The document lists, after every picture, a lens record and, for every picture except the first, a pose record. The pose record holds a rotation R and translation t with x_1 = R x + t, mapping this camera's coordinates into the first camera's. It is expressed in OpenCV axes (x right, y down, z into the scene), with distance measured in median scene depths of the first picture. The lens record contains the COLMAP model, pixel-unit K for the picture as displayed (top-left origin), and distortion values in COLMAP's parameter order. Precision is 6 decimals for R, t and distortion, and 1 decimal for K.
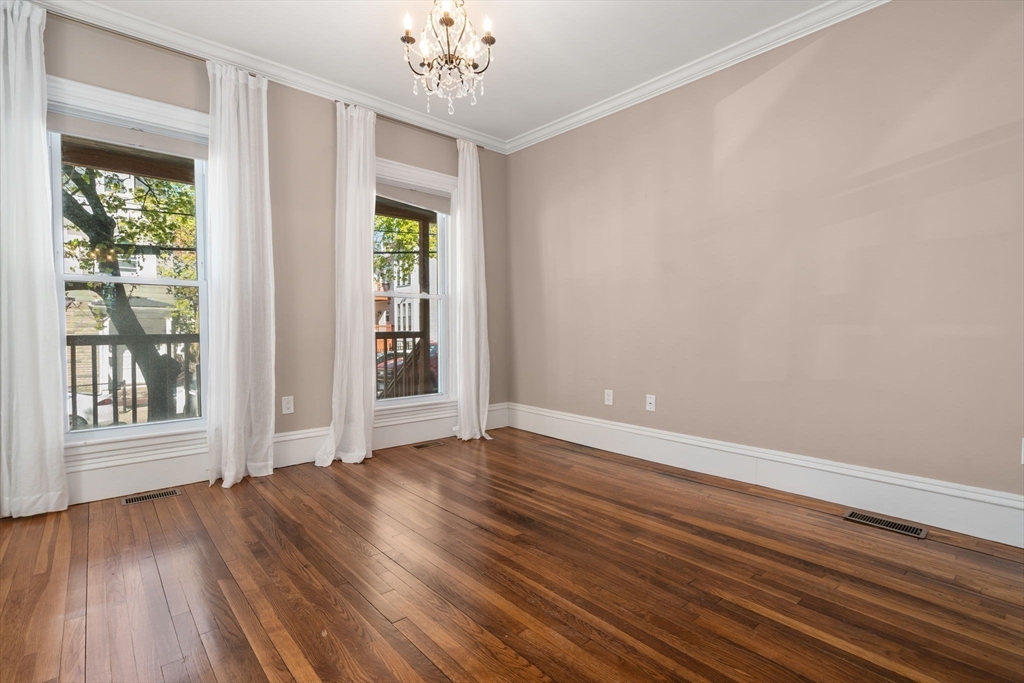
lens RADIAL K [[486.4, 0, 506.9], [0, 486.4, 336.8], [0, 0, 1]] dist [-0.000721, 0.000204]
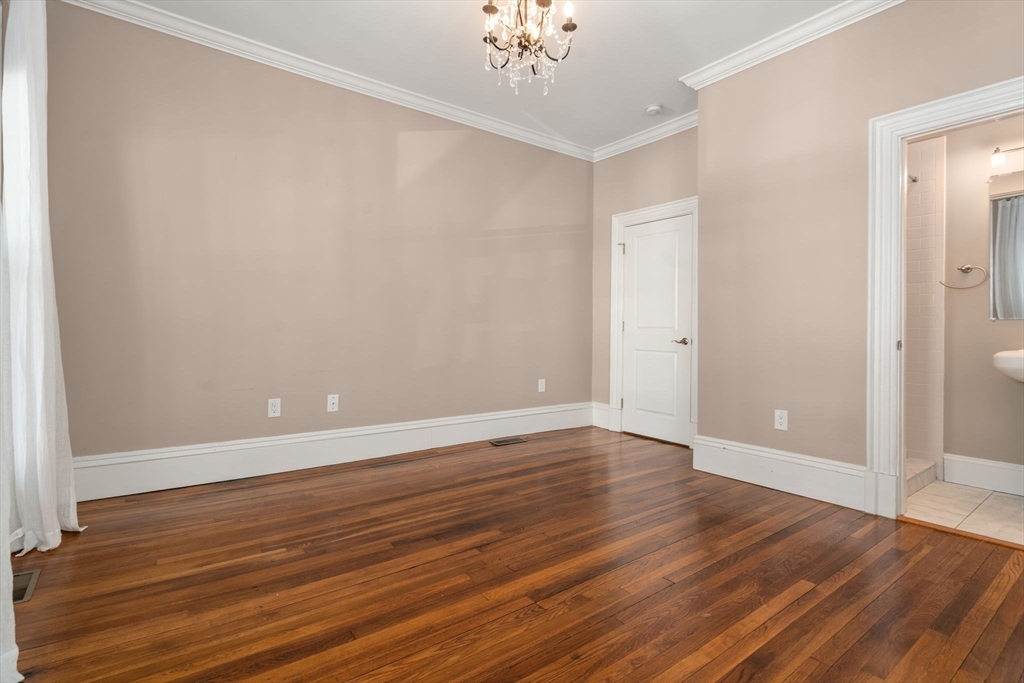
lens RADIAL K [[492.6, 0, 511.2], [0, 492.6, 320.7], [0, 0, 1]] dist [-0.002197, -0.000242]
pose [[0.073826, 0.015585, 0.997149, -0.793500], [0.008314, 0.999834, -0.016242, -0.008952], [-0.997237, 0.009490, 0.073684, 0.715674]]
